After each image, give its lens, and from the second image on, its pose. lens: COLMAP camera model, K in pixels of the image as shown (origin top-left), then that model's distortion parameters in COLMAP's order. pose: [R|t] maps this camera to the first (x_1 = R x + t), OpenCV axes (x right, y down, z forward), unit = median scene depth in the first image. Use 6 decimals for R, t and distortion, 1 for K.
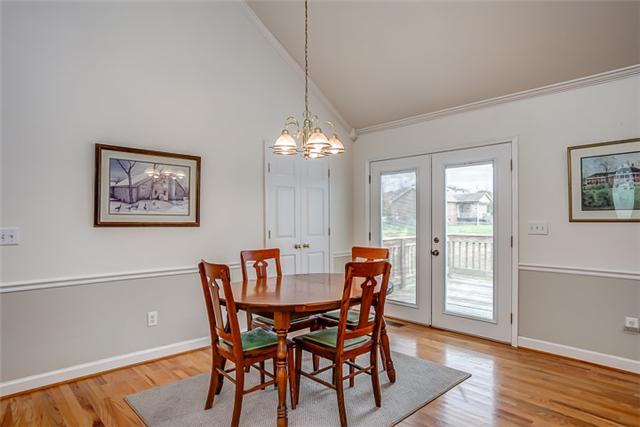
lens RADIAL K [[372.5, 0, 311.2], [0, 372.5, 215.1], [0, 0, 1]] dist [-0.023922, 0.000051]
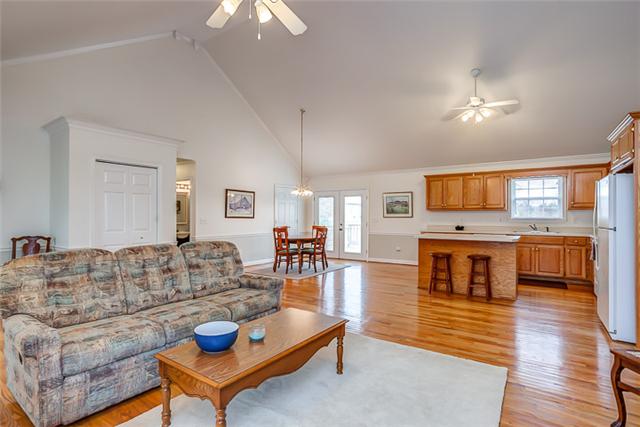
lens RADIAL K [[316.4, 0, 316.4], [0, 316.4, 215.6], [0, 0, 1]] dist [-0.028172, 0.000461]
pose [[0.972873, 0.007444, 0.231219, -0.393696], [-0.008537, 0.999957, 0.003726, -0.001548], [-0.231181, -0.005599, 0.972895, -1.269860]]
